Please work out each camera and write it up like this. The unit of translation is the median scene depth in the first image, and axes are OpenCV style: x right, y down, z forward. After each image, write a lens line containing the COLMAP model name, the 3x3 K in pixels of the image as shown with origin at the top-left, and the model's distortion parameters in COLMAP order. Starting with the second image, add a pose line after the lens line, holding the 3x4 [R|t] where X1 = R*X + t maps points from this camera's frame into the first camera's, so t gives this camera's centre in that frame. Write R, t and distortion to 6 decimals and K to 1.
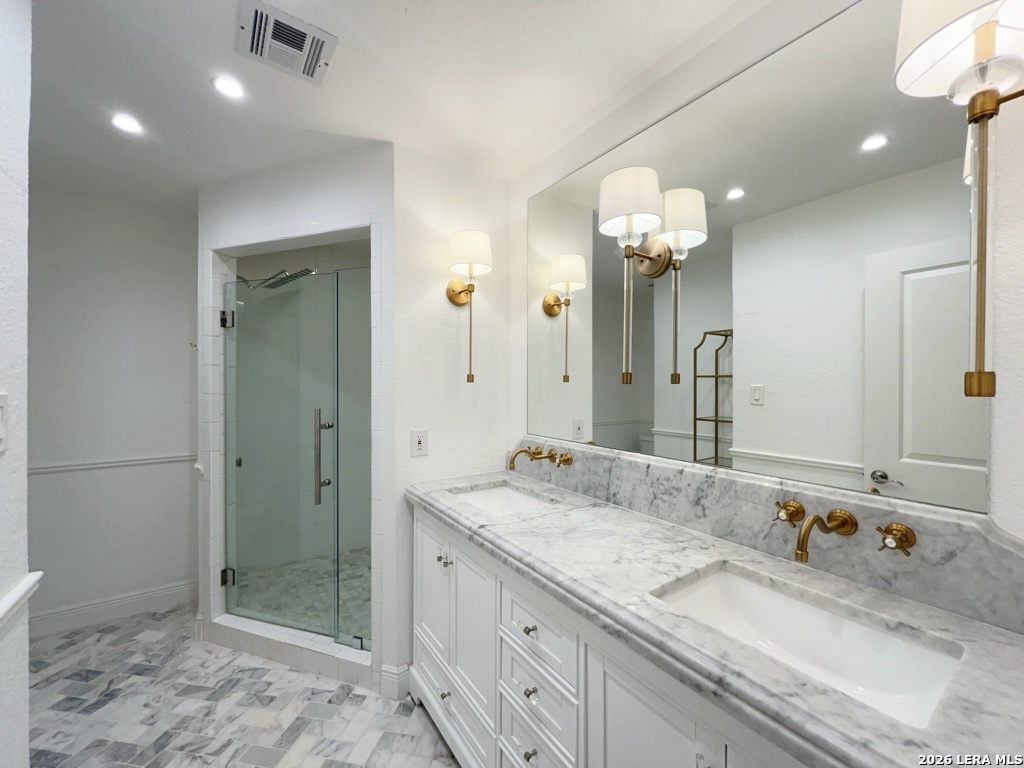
lens RADIAL K [[413.0, 0, 512.0], [0, 413.0, 384.0], [0, 0, 1]] dist [0.000629, 0.000041]
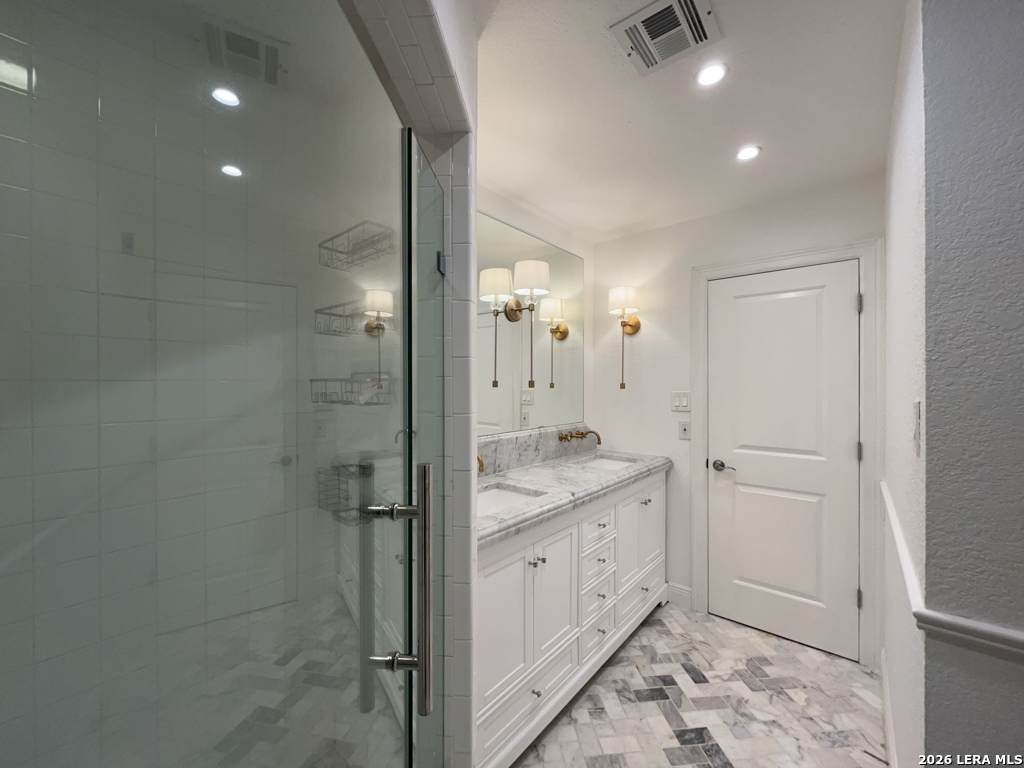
lens RADIAL K [[440.4, 0, 512.0], [0, 440.4, 384.0], [0, 0, 1]] dist [-0.001935, -0.000219]
pose [[-0.290090, -0.004359, 0.956989, -1.333890], [0.003384, 0.999979, 0.005580, -0.021645], [-0.956993, 0.004857, -0.290069, 1.546438]]
